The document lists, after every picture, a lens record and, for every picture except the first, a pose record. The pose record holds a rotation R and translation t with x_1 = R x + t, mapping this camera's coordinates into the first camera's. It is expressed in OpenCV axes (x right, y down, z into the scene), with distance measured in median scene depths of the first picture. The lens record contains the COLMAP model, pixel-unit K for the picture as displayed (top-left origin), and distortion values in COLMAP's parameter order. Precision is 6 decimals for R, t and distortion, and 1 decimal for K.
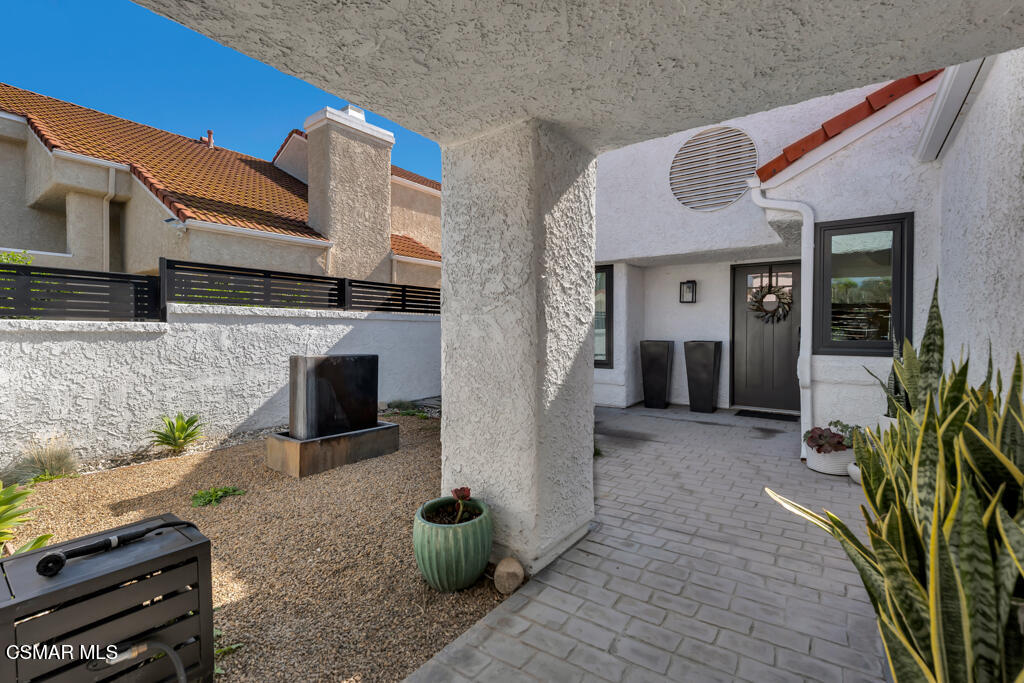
lens RADIAL K [[456.5, 0, 513.7], [0, 456.5, 333.8], [0, 0, 1]] dist [-0.002034, -0.000127]
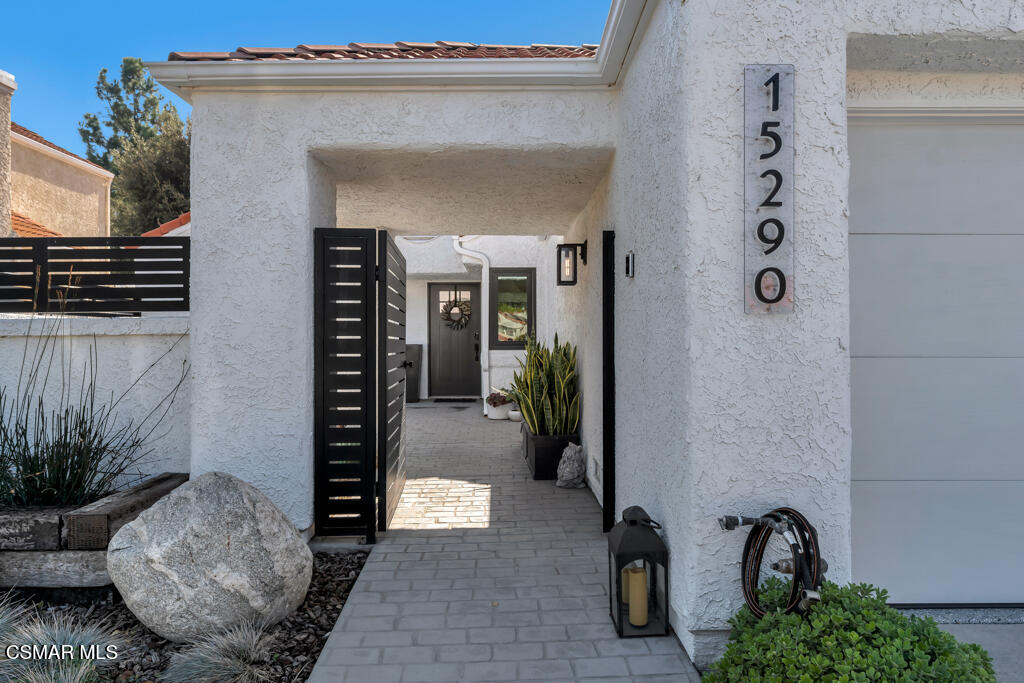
lens RADIAL K [[675.7, 0, 511.7], [0, 675.7, 343.3], [0, 0, 1]] dist [0.004535, 0.000969]
pose [[0.793687, -0.011208, 0.608223, -0.481669], [0.010846, 0.999932, 0.004273, 0.008185], [-0.608230, 0.003206, 0.793755, -0.618775]]
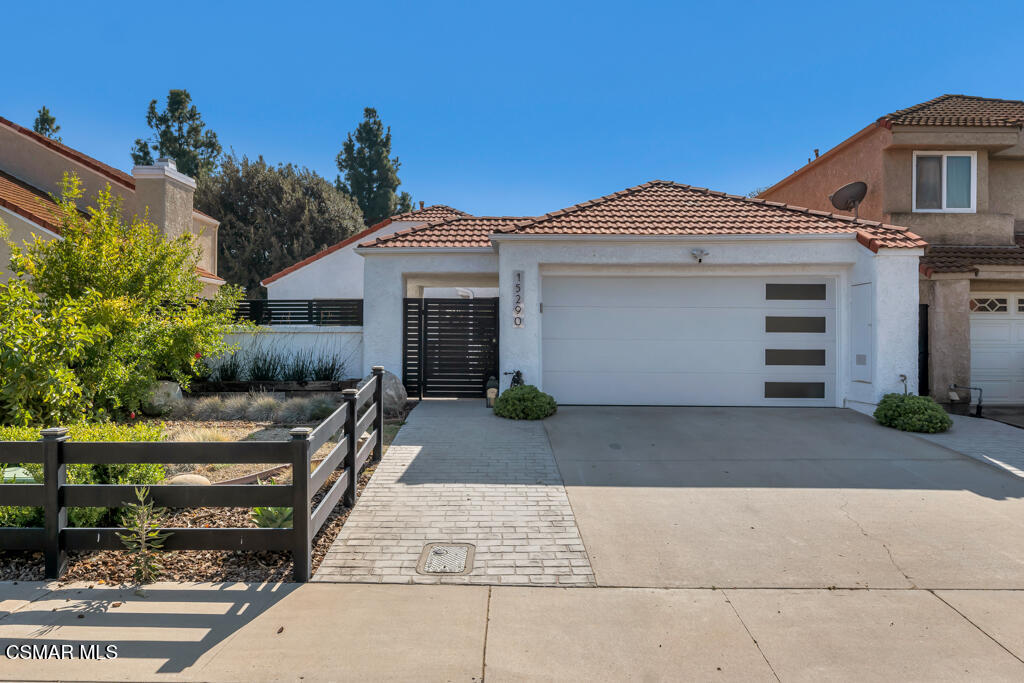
lens RADIAL K [[710.3, 0, 511.3], [0, 710.3, 343.6], [0, 0, 1]] dist [-0.001730, -0.000400]
pose [[0.806060, 0.000173, 0.591834, -1.949017], [0.002768, 0.999988, -0.004062, 0.076444], [-0.591827, 0.004912, 0.806050, -3.103632]]
